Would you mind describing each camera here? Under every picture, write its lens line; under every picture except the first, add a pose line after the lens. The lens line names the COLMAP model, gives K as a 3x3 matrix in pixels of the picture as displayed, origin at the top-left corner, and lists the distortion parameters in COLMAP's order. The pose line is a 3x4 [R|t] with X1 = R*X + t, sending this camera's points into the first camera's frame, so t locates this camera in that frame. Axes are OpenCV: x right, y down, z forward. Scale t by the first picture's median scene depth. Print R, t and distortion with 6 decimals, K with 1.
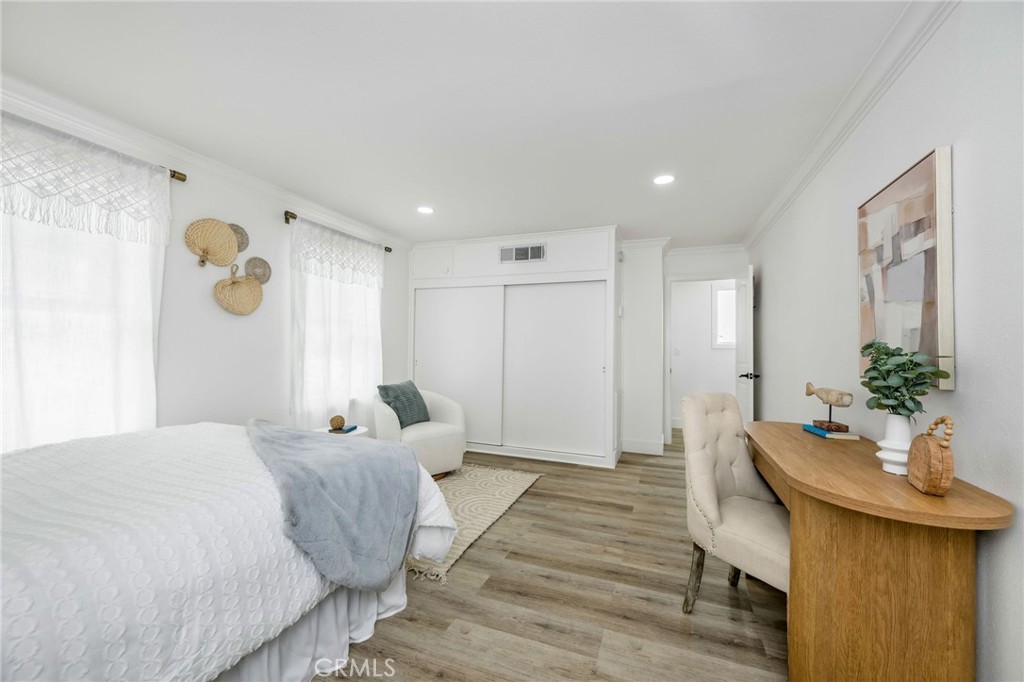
lens RADIAL K [[399.7, 0, 513.5], [0, 399.7, 344.8], [0, 0, 1]] dist [0.000152, -0.000025]
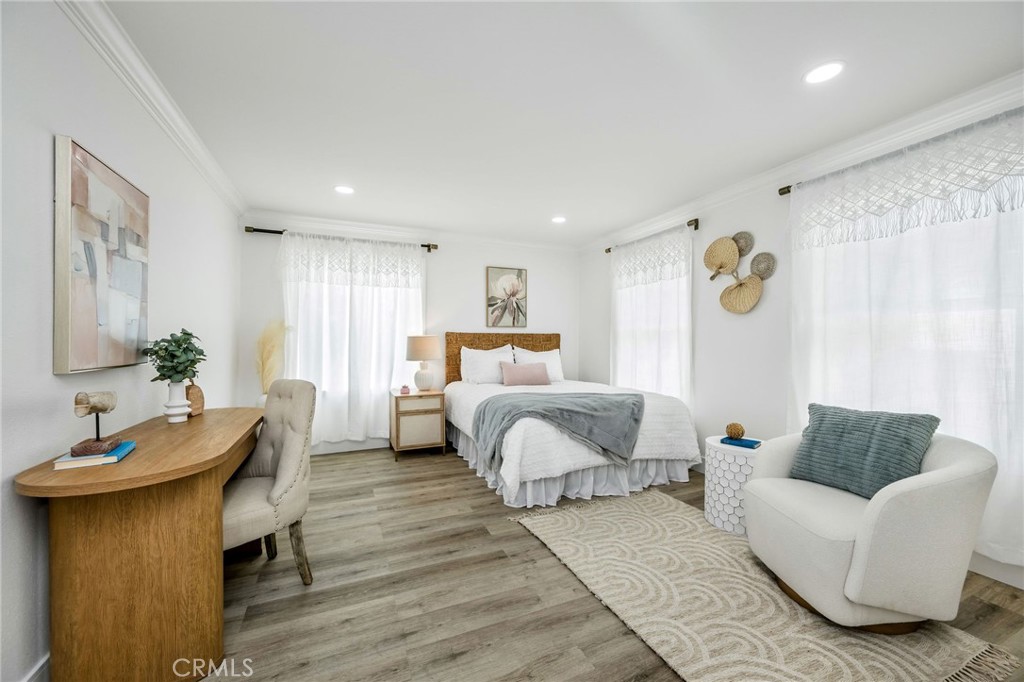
lens RADIAL K [[399.7, 0, 513.5], [0, 399.7, 344.8], [0, 0, 1]] dist [0.000152, -0.000025]
pose [[-0.707822, -0.009057, -0.706333, 0.648827], [-0.005199, 0.999958, -0.007612, 0.025276], [0.706372, -0.001716, -0.707839, 1.670158]]
